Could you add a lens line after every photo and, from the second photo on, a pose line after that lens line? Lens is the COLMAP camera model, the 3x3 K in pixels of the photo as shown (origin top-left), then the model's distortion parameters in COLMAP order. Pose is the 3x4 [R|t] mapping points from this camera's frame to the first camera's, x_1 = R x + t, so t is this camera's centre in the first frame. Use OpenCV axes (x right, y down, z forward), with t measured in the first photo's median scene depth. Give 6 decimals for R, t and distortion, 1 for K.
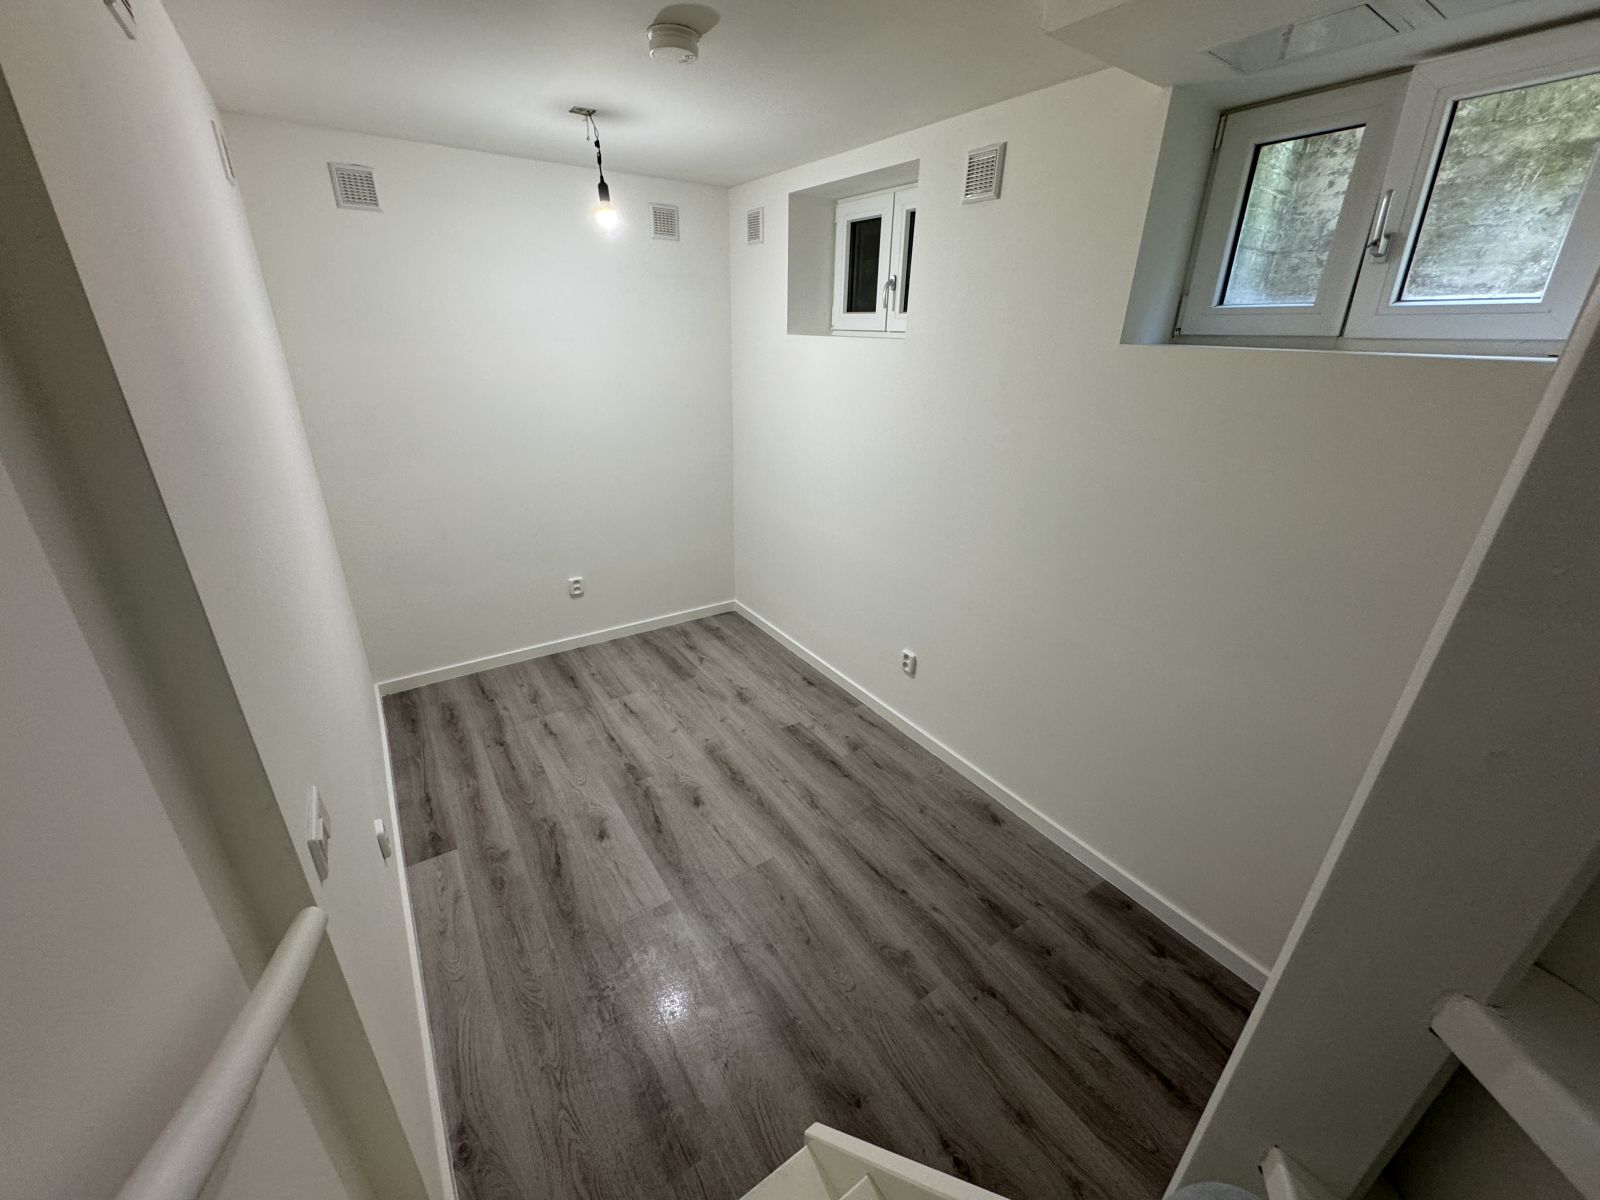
lens RADIAL K [[642.8, 0, 801.9], [0, 642.8, 602.5], [0, 0, 1]] dist [0.010099, -0.000300]
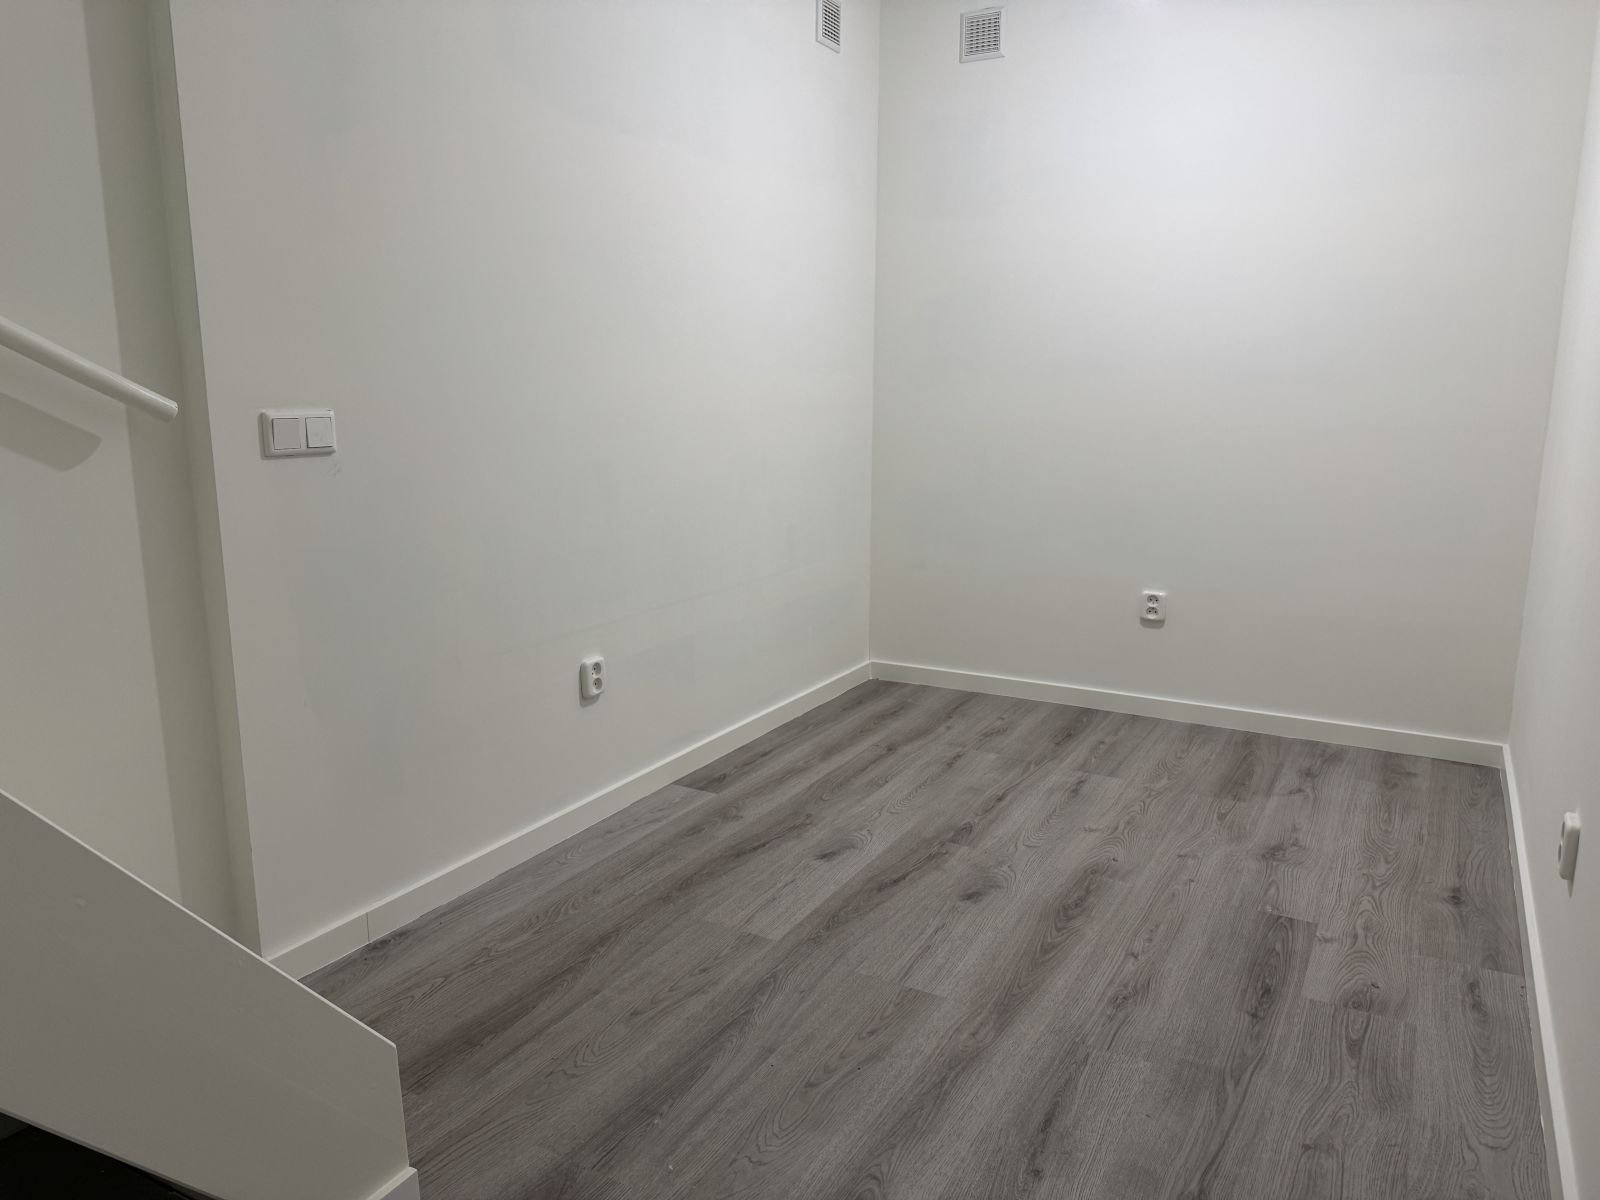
lens RADIAL K [[1132.8, 0, 802.5], [0, 1132.8, 597.0], [0, 0, 1]] dist [0.063383, -0.032669]
pose [[0.443563, 0.142410, -0.884857, 0.573860], [-0.349751, 0.936520, -0.024598, 0.140271], [0.825183, 0.320390, 0.465213, 0.334434]]
